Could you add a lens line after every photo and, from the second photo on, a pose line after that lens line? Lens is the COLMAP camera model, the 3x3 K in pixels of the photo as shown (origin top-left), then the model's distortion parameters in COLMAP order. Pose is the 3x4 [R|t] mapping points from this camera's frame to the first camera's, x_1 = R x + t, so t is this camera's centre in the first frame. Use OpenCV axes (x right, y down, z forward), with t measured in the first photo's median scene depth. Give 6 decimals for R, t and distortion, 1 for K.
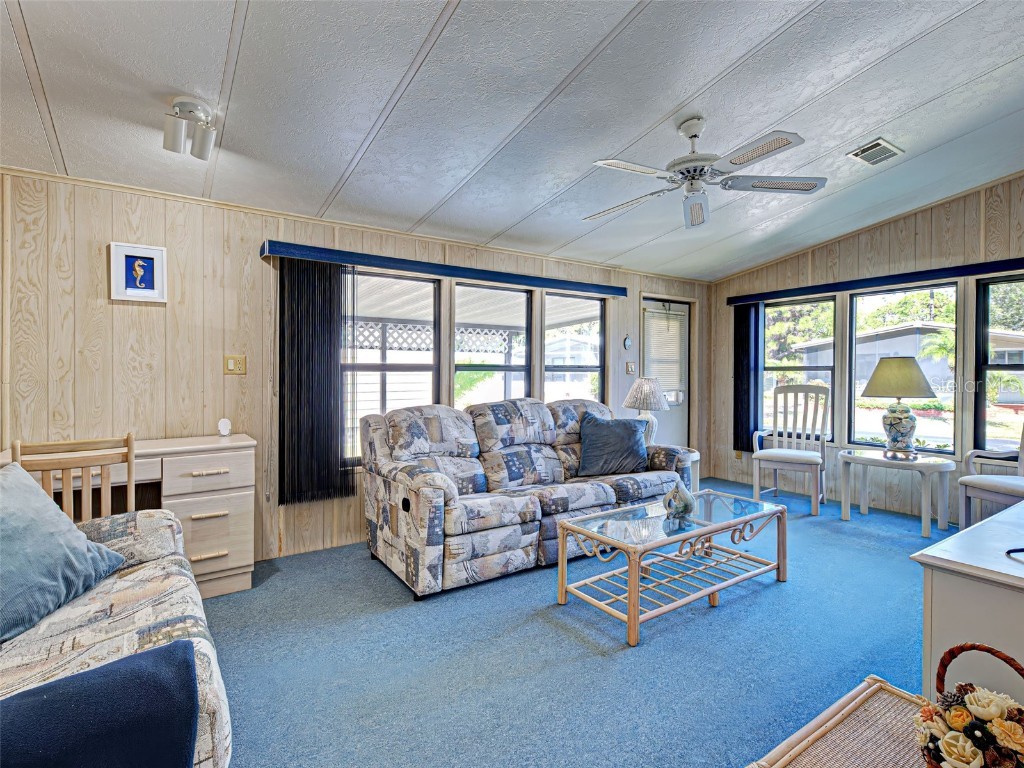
lens RADIAL K [[510.9, 0, 517.3], [0, 510.9, 372.7], [0, 0, 1]] dist [0.008153, 0.001477]
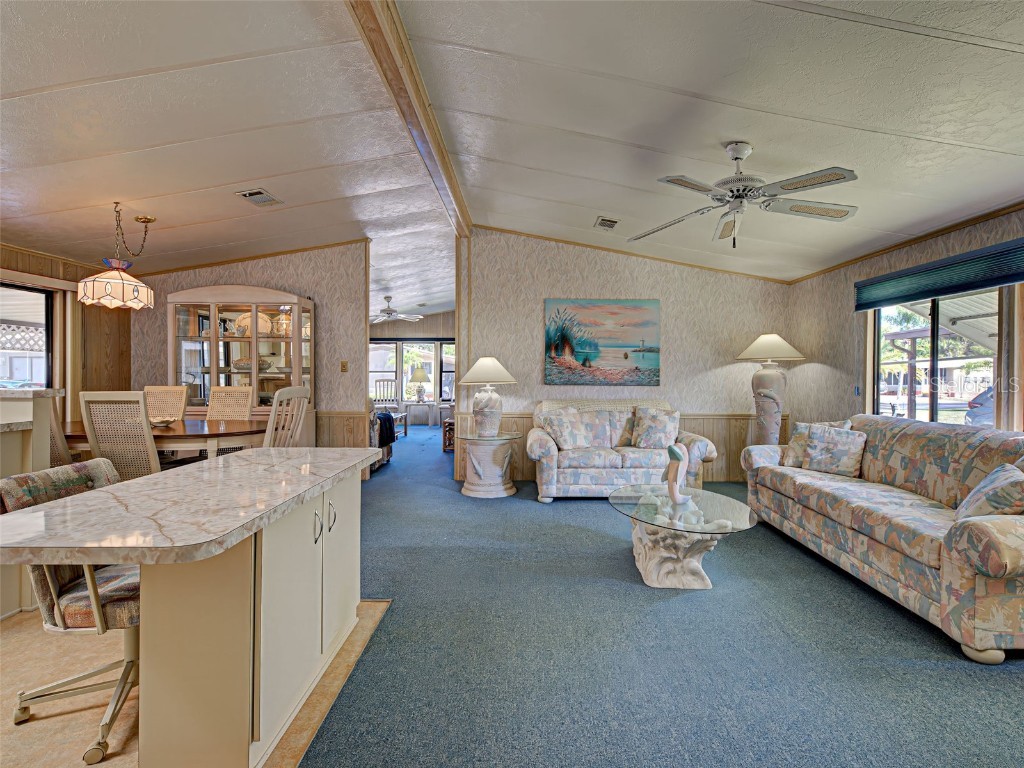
lens RADIAL K [[525.5, 0, 518.7], [0, 525.5, 371.8], [0, 0, 1]] dist [0.016470, -0.002891]
pose [[0.564357, 0.005829, 0.825510, -1.388321], [-0.000757, 0.999978, -0.006543, 0.009220], [-0.825530, 0.003068, 0.564349, -1.117209]]
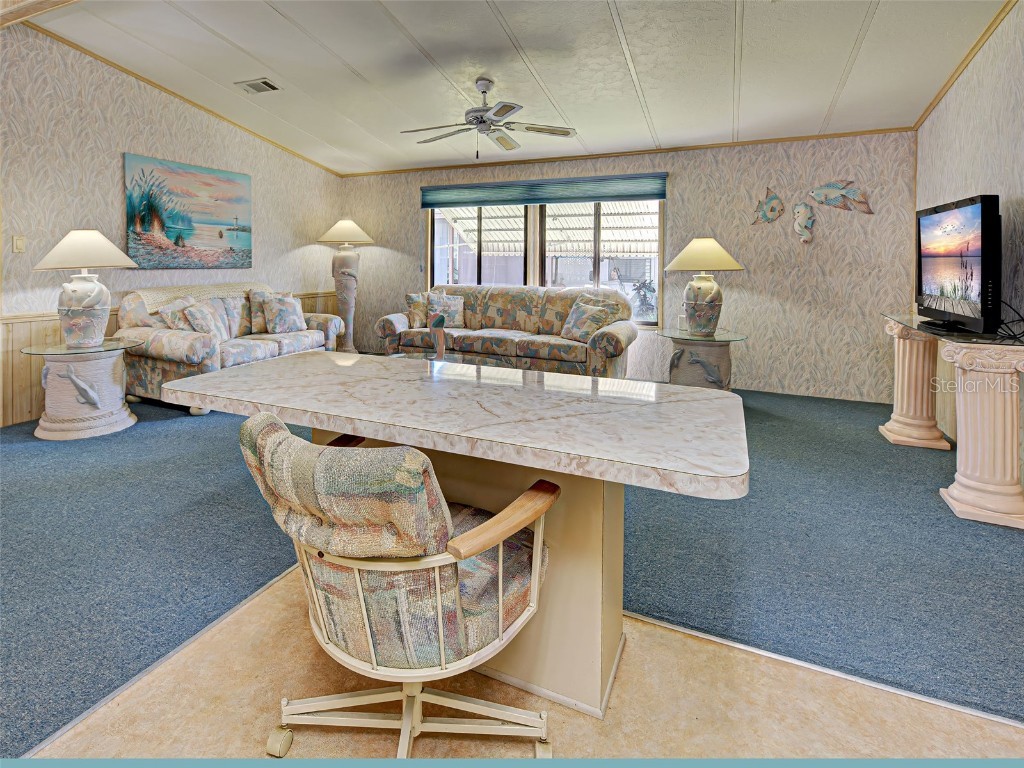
lens RADIAL K [[545.9, 0, 483.9], [0, 545.9, 272.8], [0, 0, 1]] dist [0.016983, -0.000047]
pose [[-0.497881, -0.024874, 0.866889, -1.496040], [0.001258, 0.999567, 0.029403, 0.010076], [-0.867244, 0.015730, -0.497634, -0.416013]]
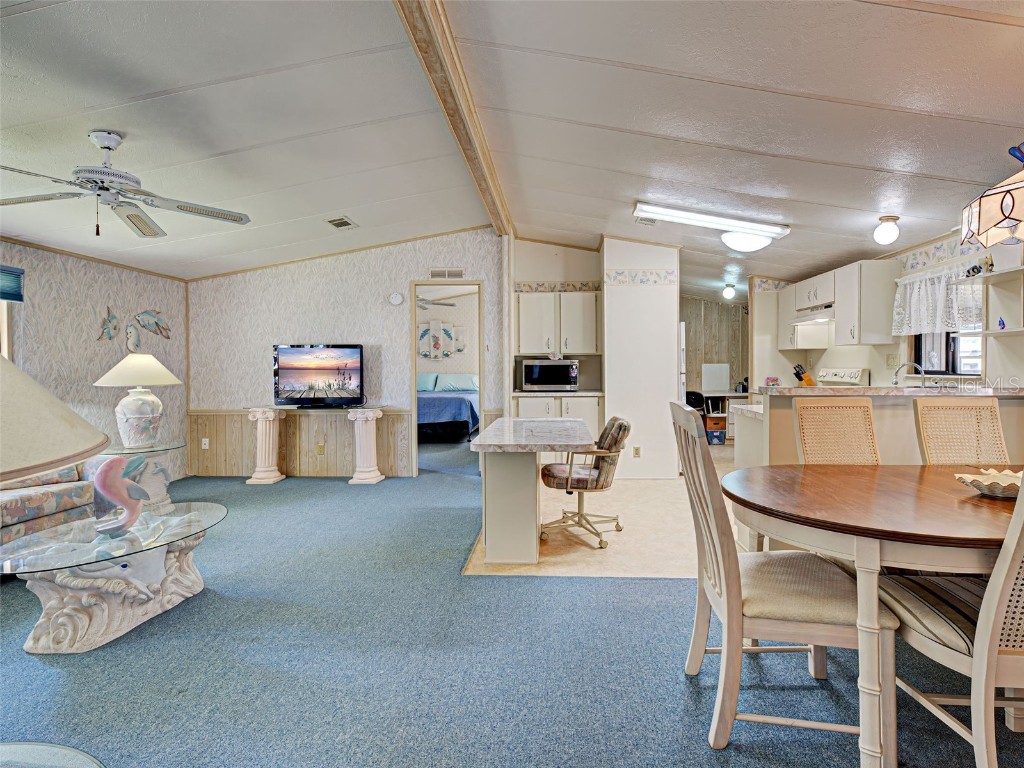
lens RADIAL K [[510.9, 0, 534.3], [0, 510.9, 367.8], [0, 0, 1]] dist [0.008153, 0.001477]
pose [[-0.596616, -0.001677, -0.802525, -0.349770], [-0.001629, 0.999998, -0.000879, 0.001111], [0.802525, 0.000783, -0.596618, -0.032425]]
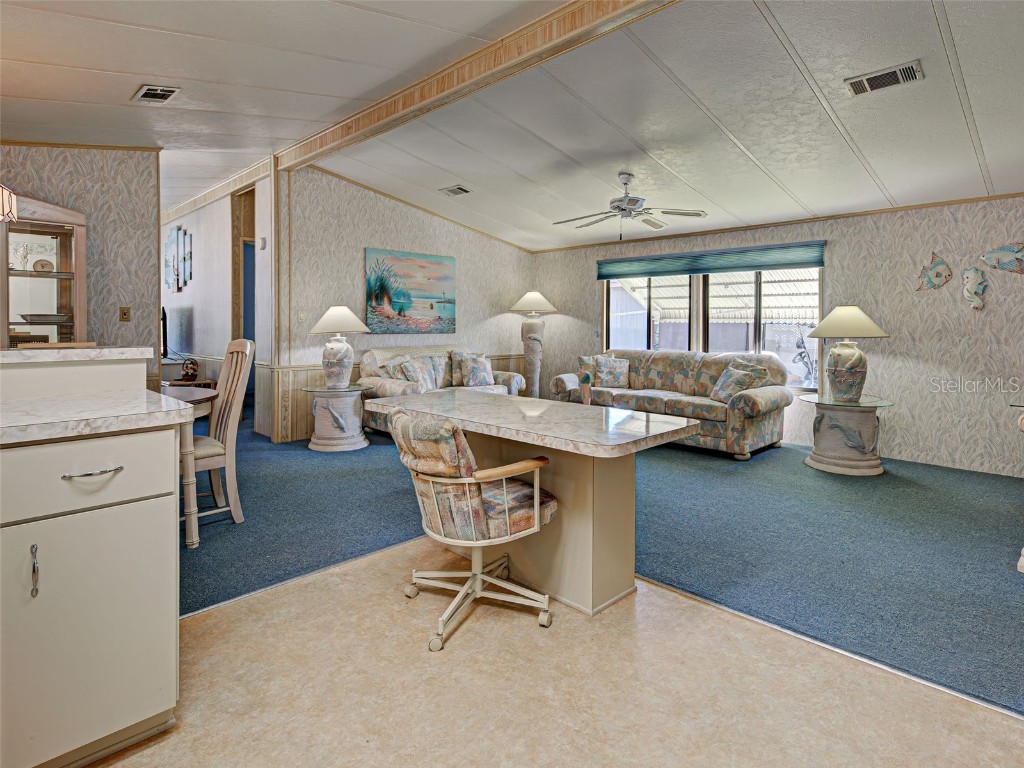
lens RADIAL K [[577.2, 0, 529.2], [0, 577.2, 326.4], [0, 0, 1]] dist [0.021129, -0.003276]
pose [[-0.193193, -0.007199, 0.981134, -1.817127], [0.003332, 0.999962, 0.007993, 0.003245], [-0.981155, 0.004814, -0.193162, -0.477888]]
